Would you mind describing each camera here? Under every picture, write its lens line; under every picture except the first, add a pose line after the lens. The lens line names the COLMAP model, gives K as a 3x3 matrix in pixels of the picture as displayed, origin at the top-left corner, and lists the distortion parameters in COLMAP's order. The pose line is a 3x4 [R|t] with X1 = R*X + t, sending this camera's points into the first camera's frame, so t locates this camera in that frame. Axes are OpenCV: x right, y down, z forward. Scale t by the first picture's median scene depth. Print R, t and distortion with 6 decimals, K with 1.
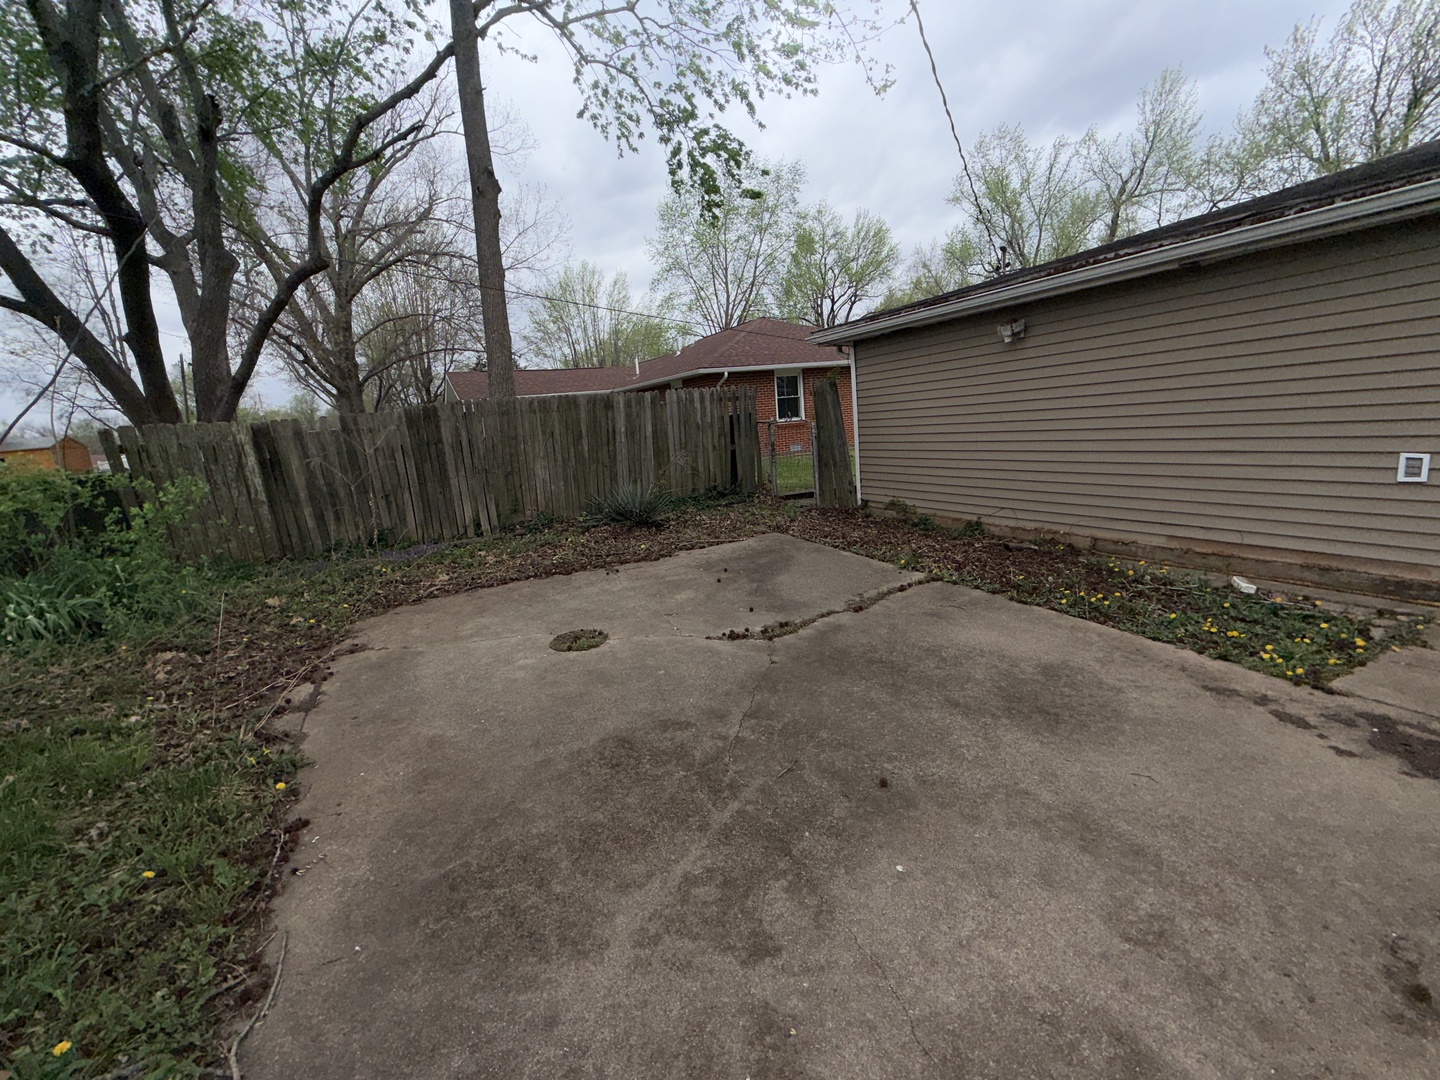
lens RADIAL K [[613.2, 0, 714.5], [0, 613.2, 540.9], [0, 0, 1]] dist [0.001342, -0.001312]
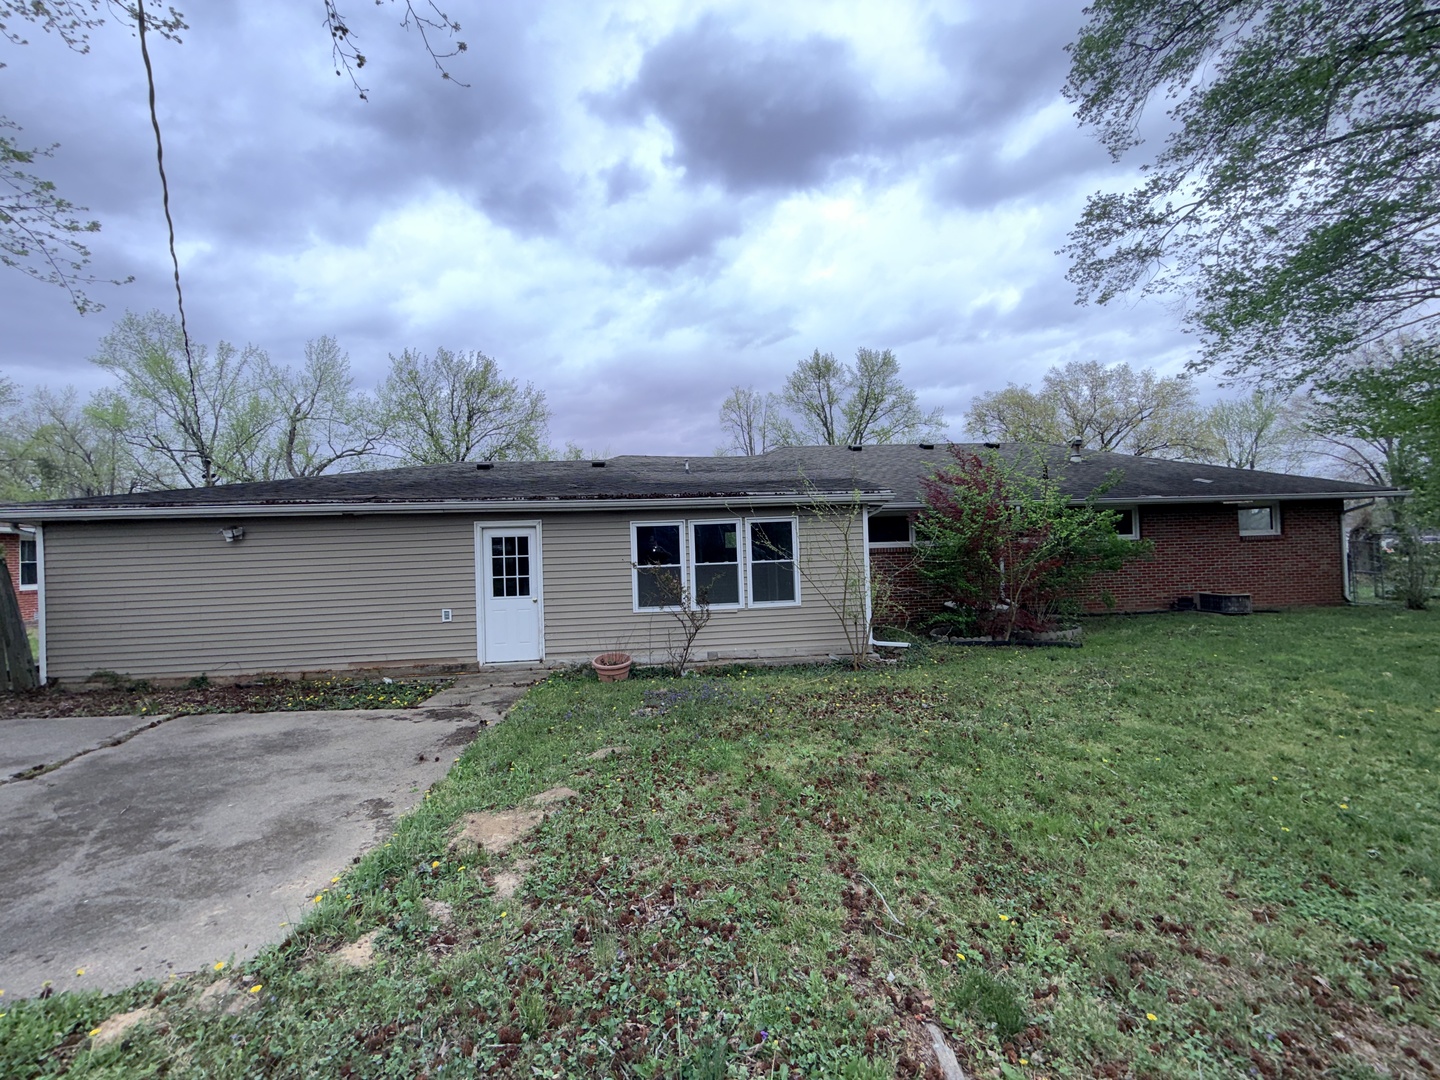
lens RADIAL K [[572.2, 0, 715.2], [0, 572.2, 539.9], [0, 0, 1]] dist [0.002194, -0.000183]
pose [[0.368873, 0.087154, 0.925385, -0.421783], [0.185829, 0.968579, -0.165297, 0.123899], [-0.910714, 0.232937, 0.341086, -0.598401]]
